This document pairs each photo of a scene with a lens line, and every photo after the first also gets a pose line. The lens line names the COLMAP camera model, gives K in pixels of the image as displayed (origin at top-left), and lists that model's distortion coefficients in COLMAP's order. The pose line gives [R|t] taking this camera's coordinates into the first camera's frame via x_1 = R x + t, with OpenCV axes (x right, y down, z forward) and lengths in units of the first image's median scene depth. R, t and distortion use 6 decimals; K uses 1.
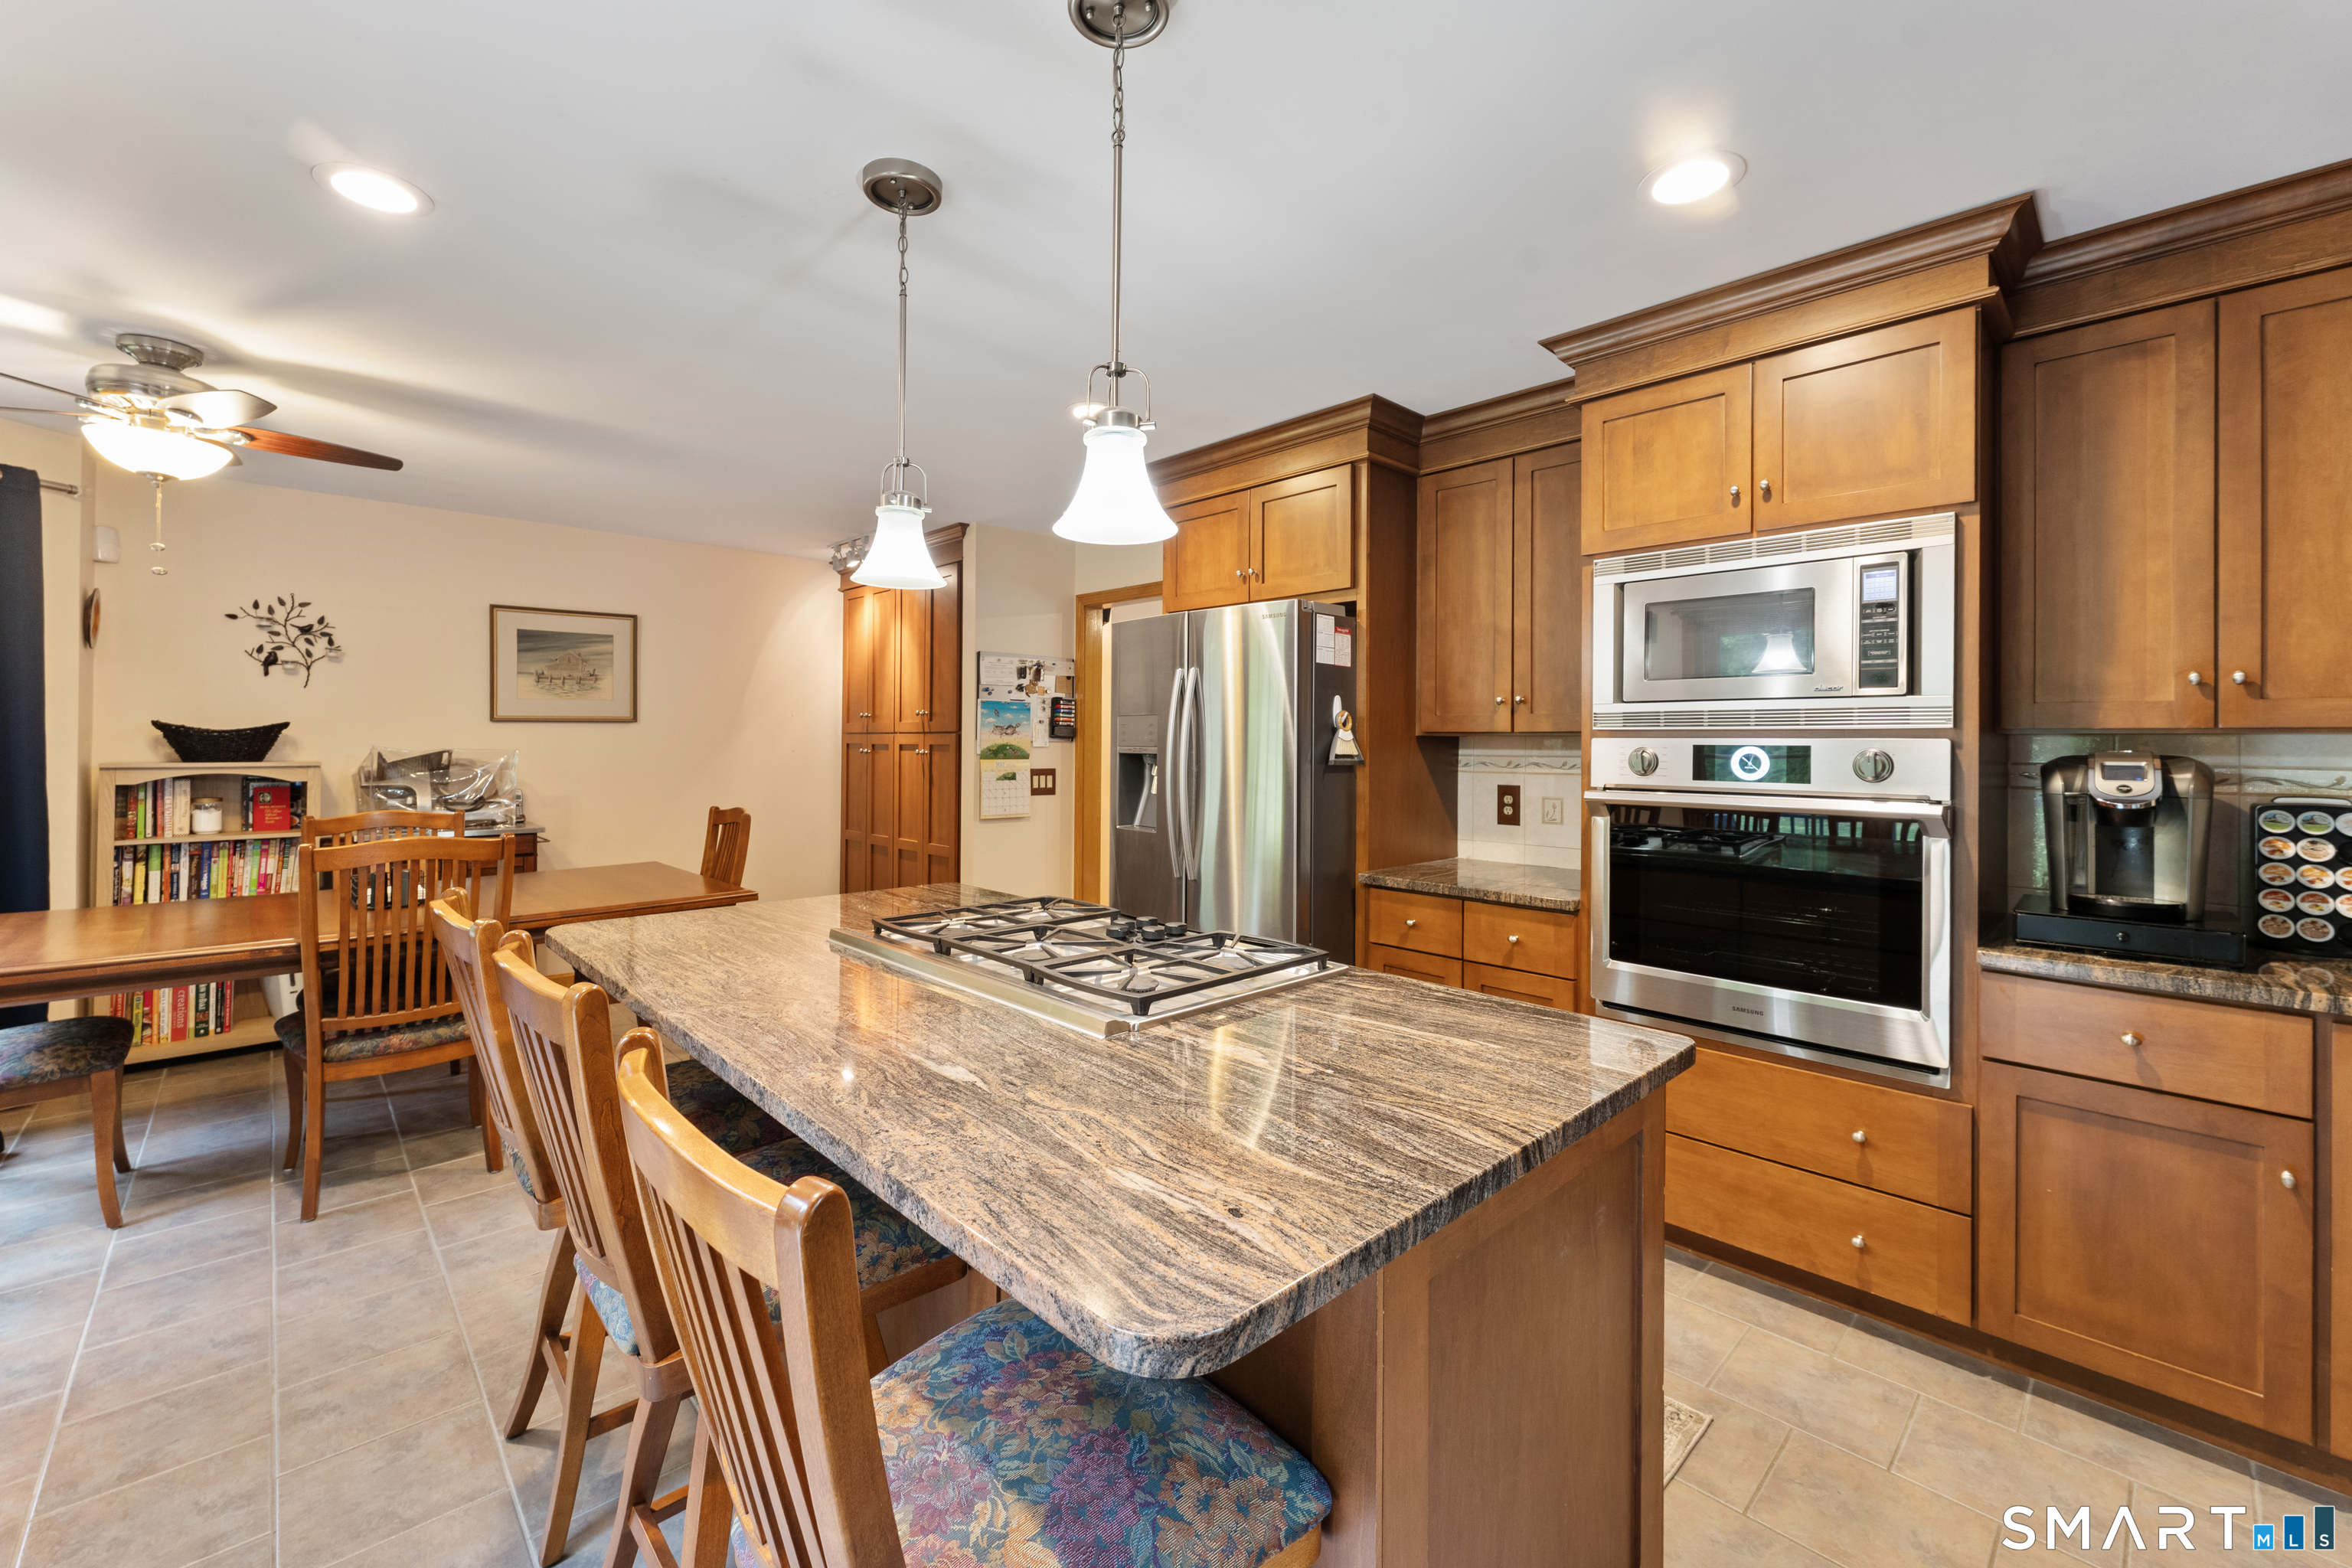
lens RADIAL K [[940.3, 0, 1174.9], [0, 940.3, 738.8], [0, 0, 1]] dist [-0.001521, 0.000317]
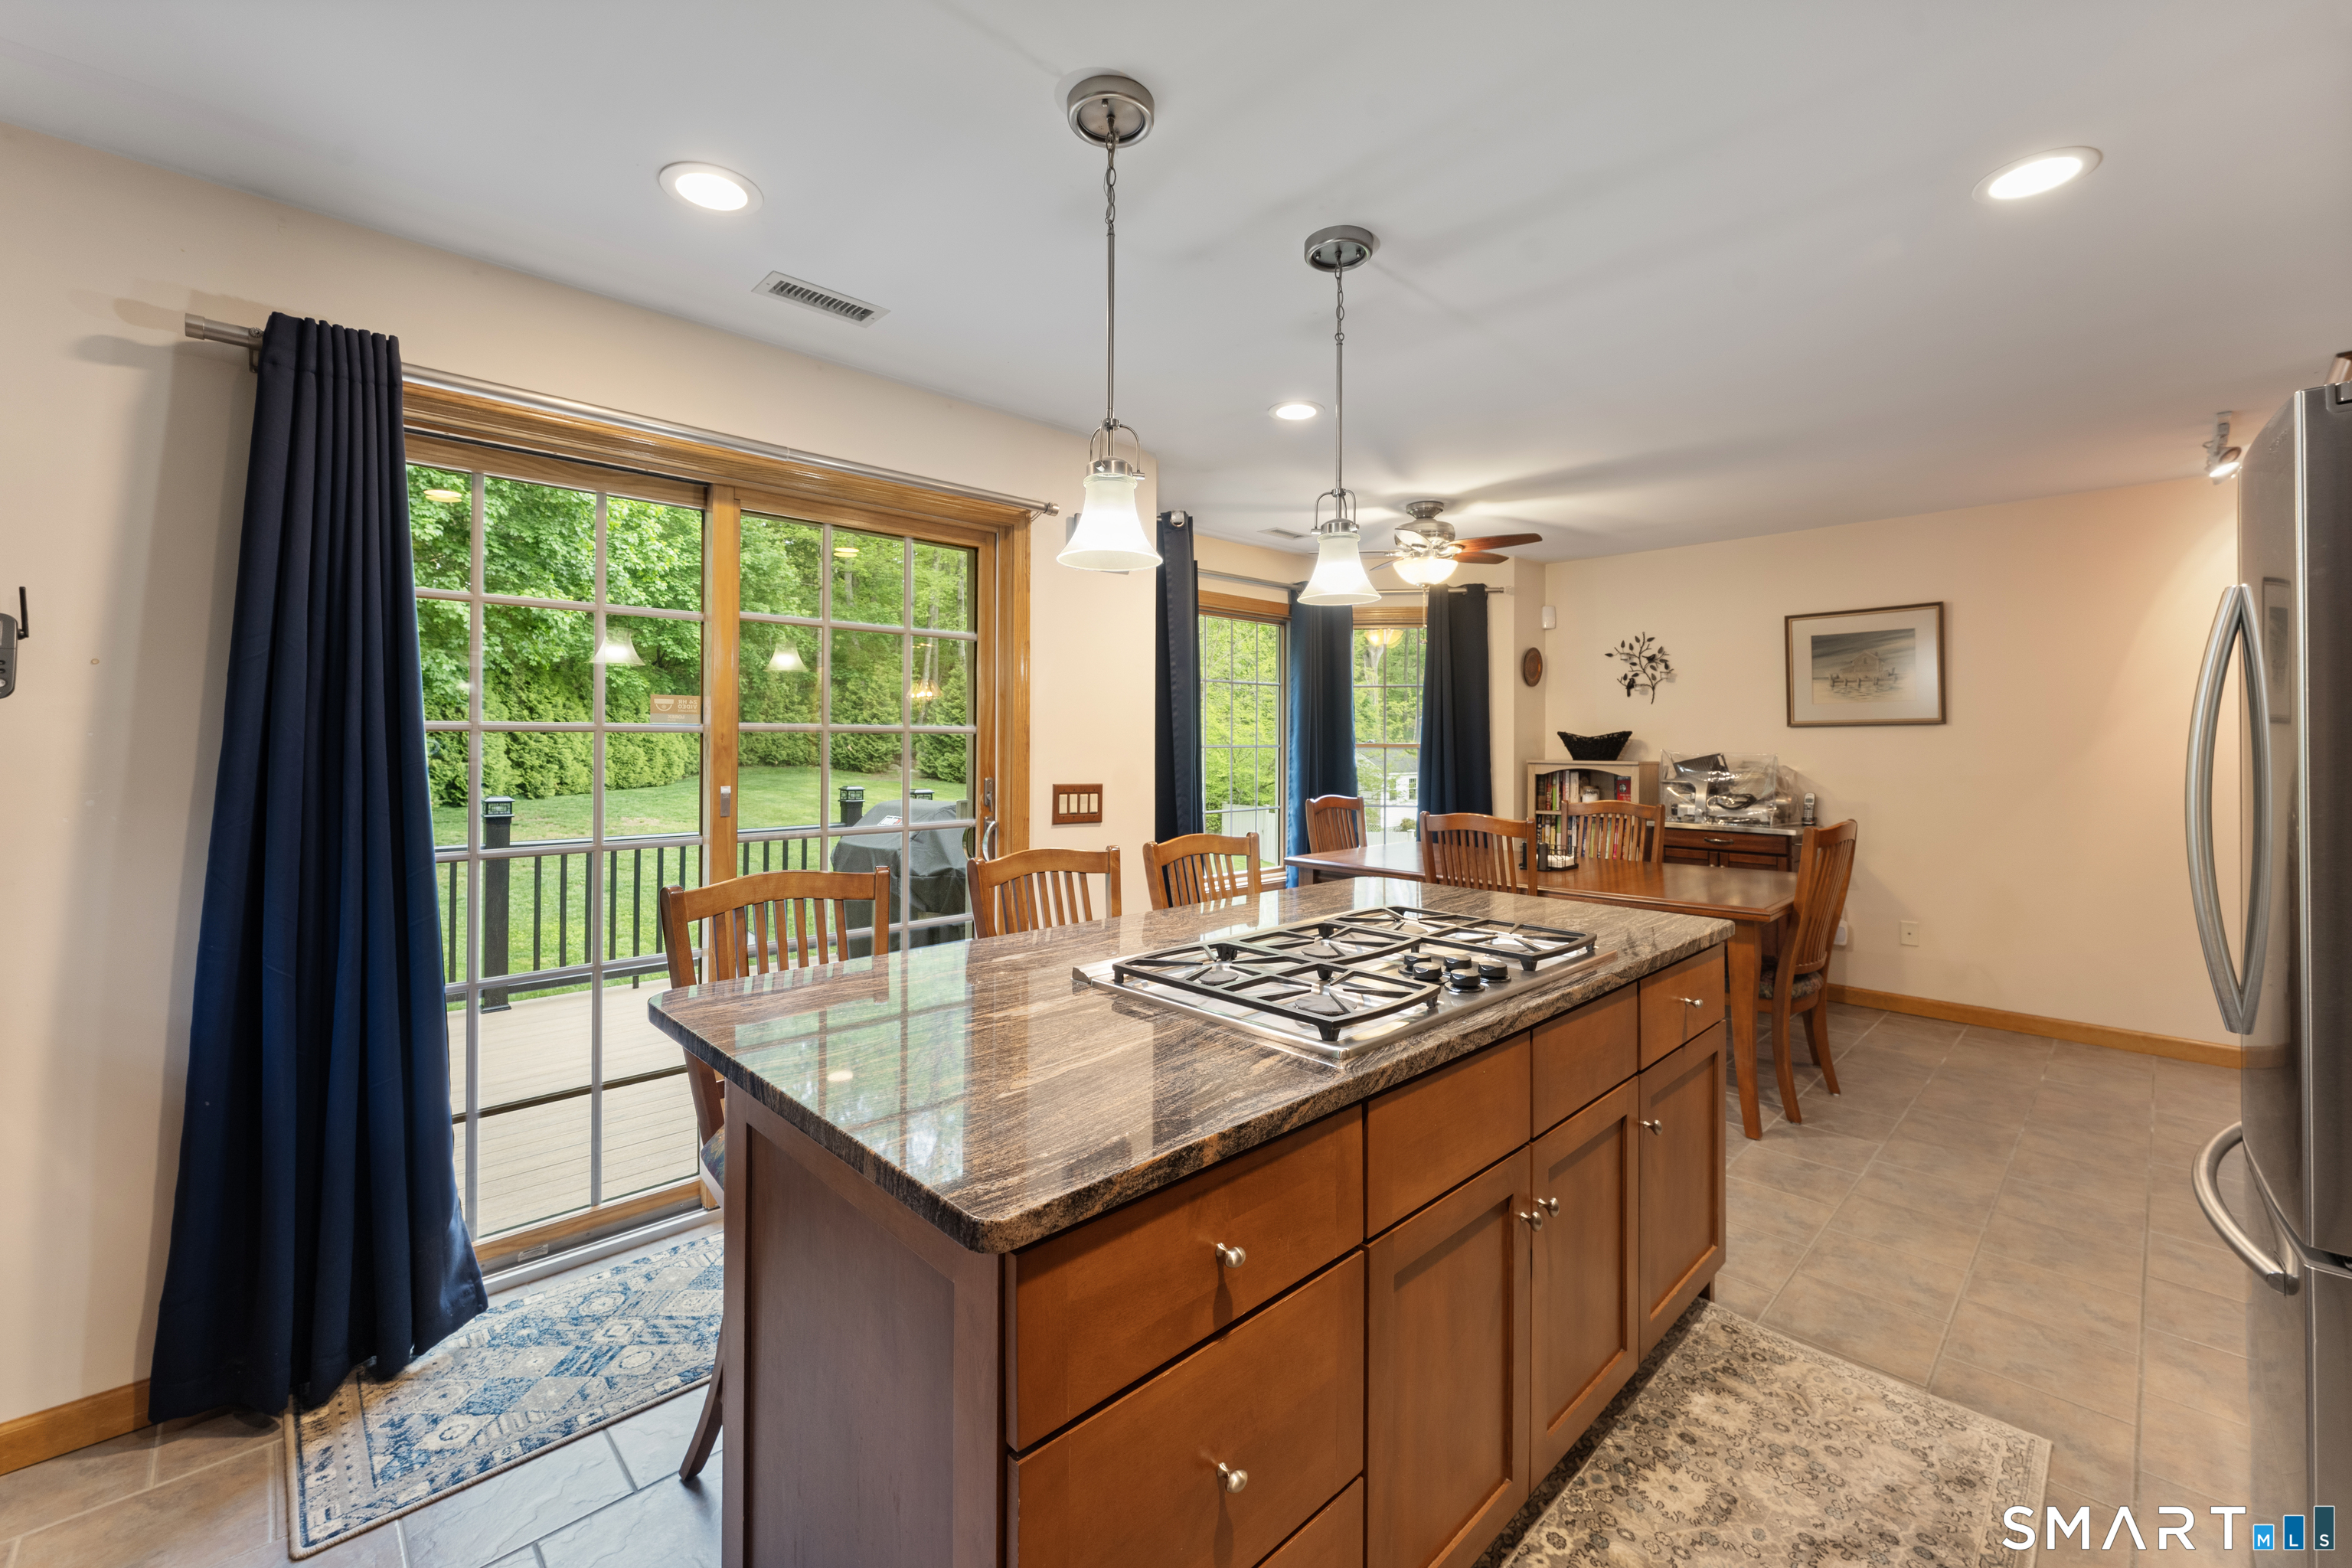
lens RADIAL K [[940.3, 0, 1186.8], [0, 940.3, 730.2], [0, 0, 1]] dist [-0.001521, 0.000317]
pose [[0.002796, -0.018508, -0.999825, 0.552652], [-0.000022, 0.999829, -0.018508, 0.008317], [0.999996, 0.000074, 0.002795, 0.548346]]
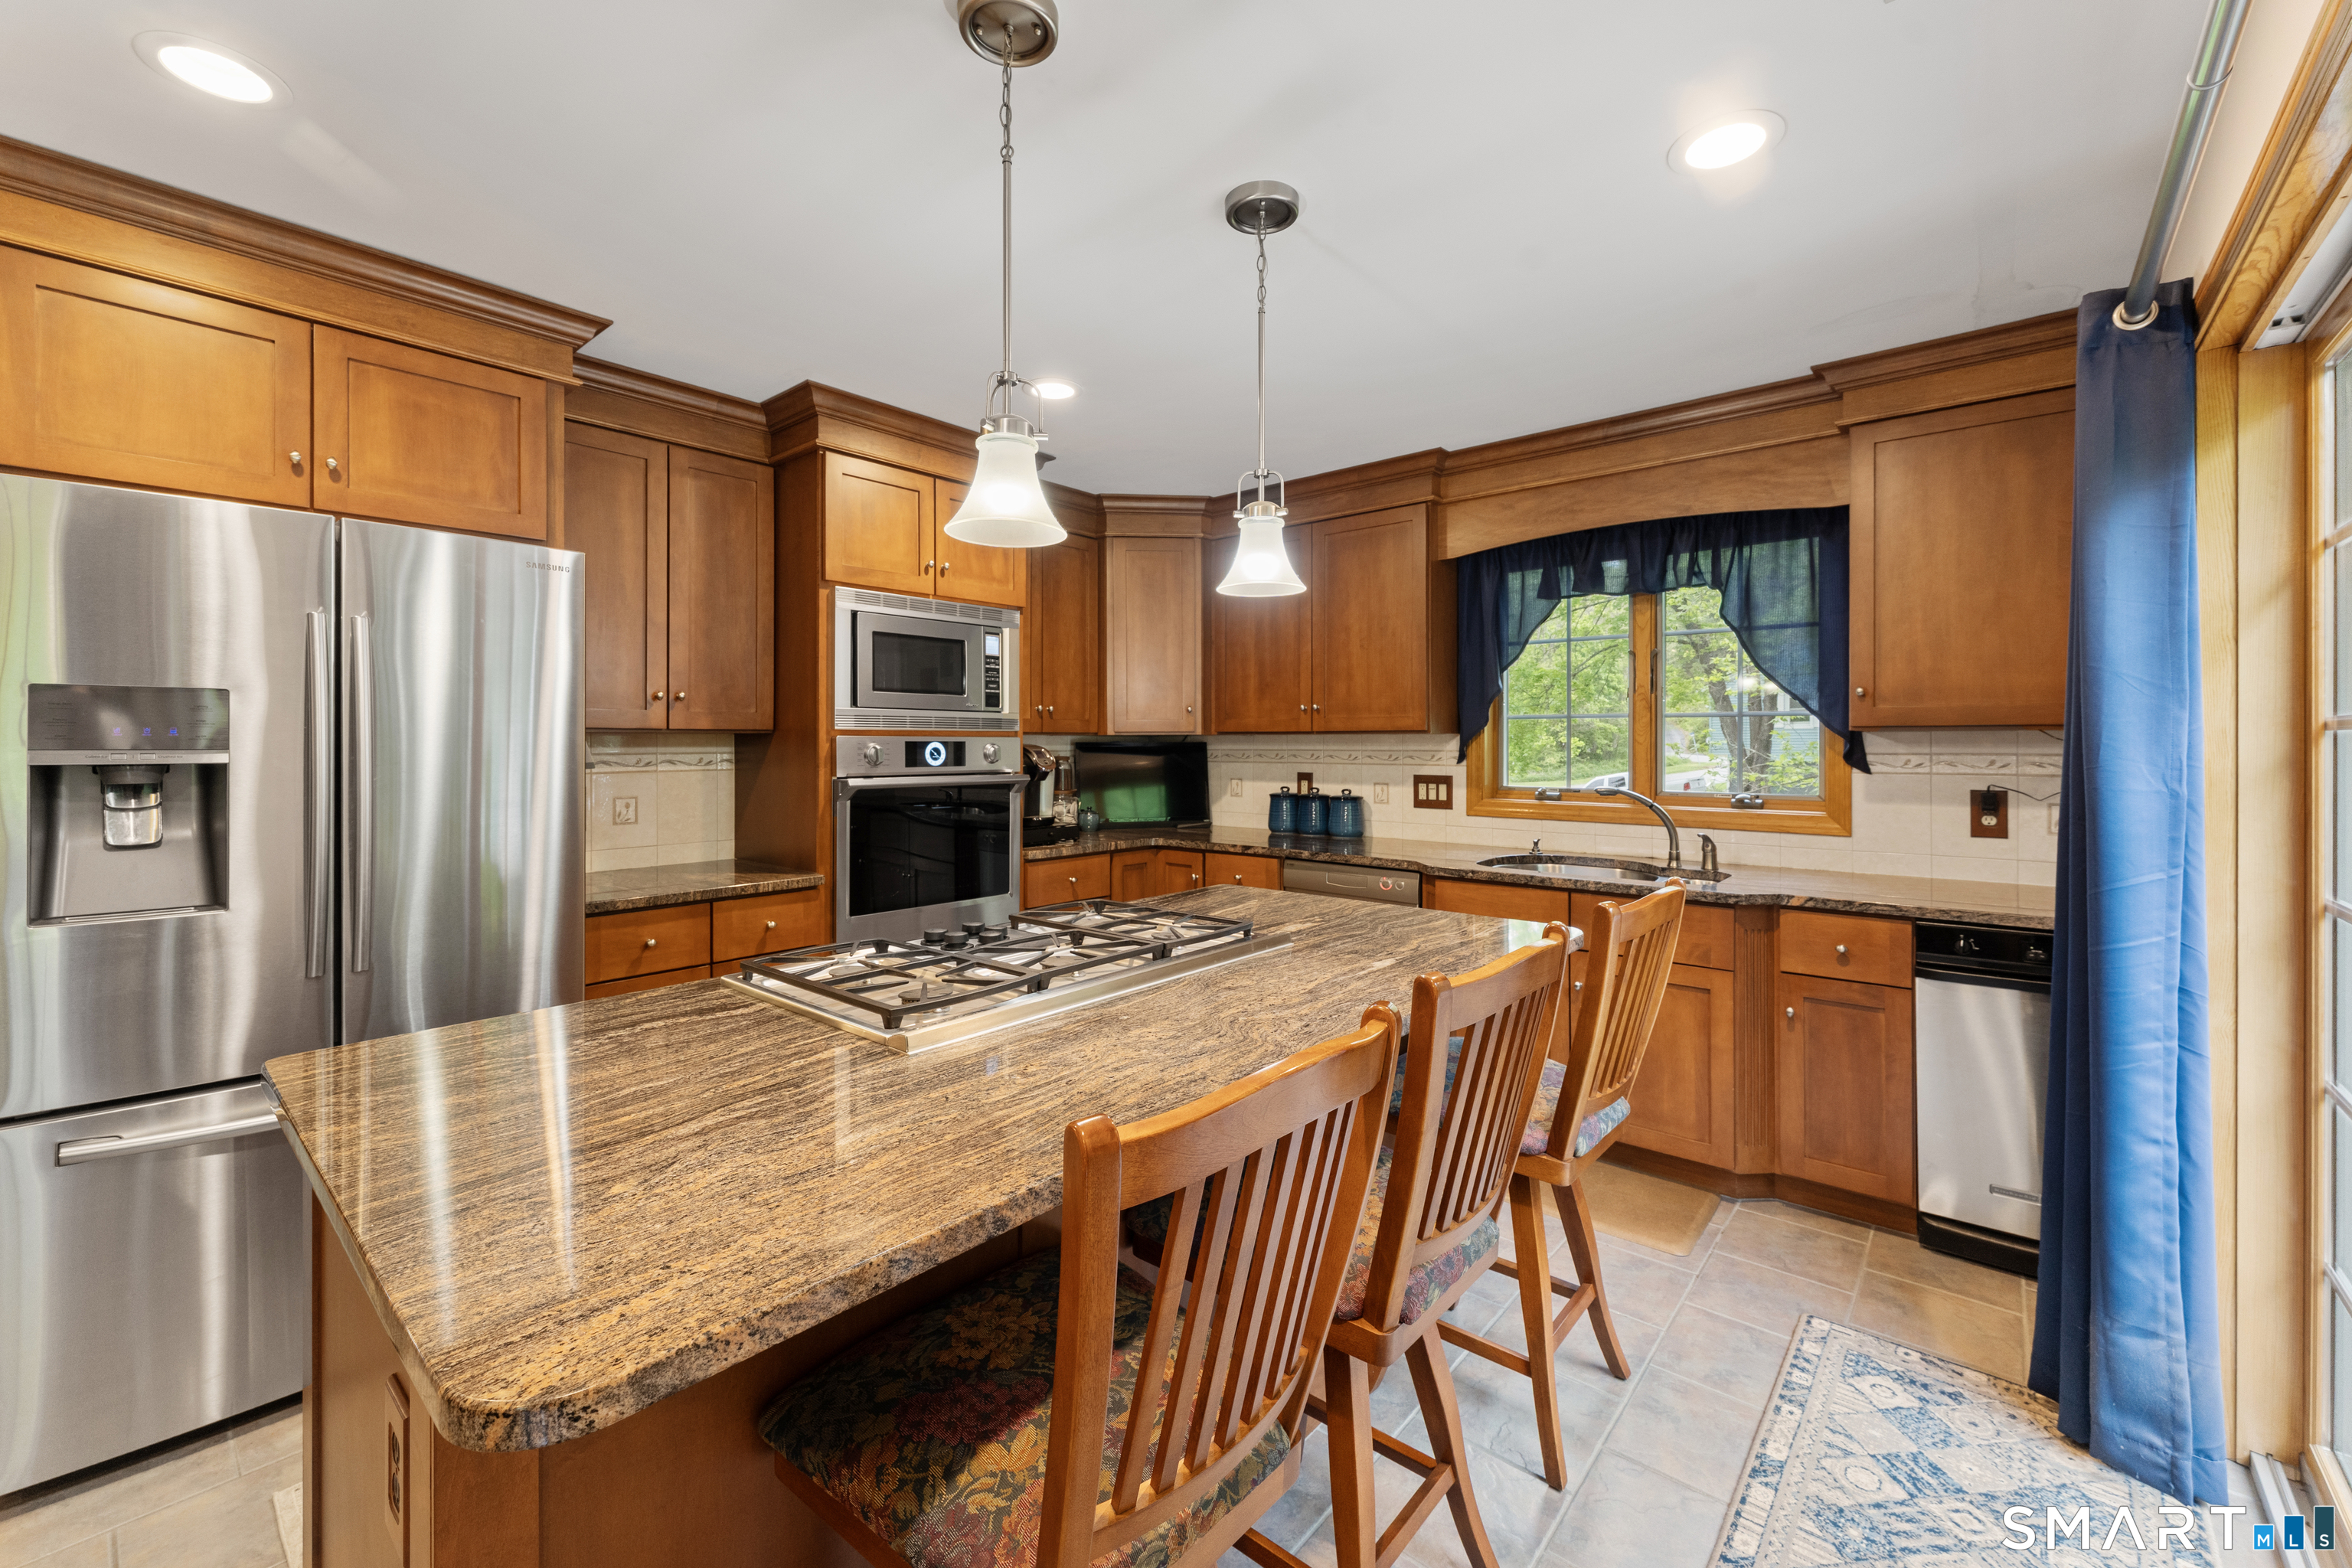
lens RADIAL K [[940.3, 0, 1188.6], [0, 940.3, 744.8], [0, 0, 1]] dist [-0.001521, 0.000317]
pose [[-0.093641, -0.006272, 0.995586, -0.731432], [-0.001289, 0.999980, 0.006179, 0.002377], [-0.995605, -0.000705, -0.093648, 0.616599]]
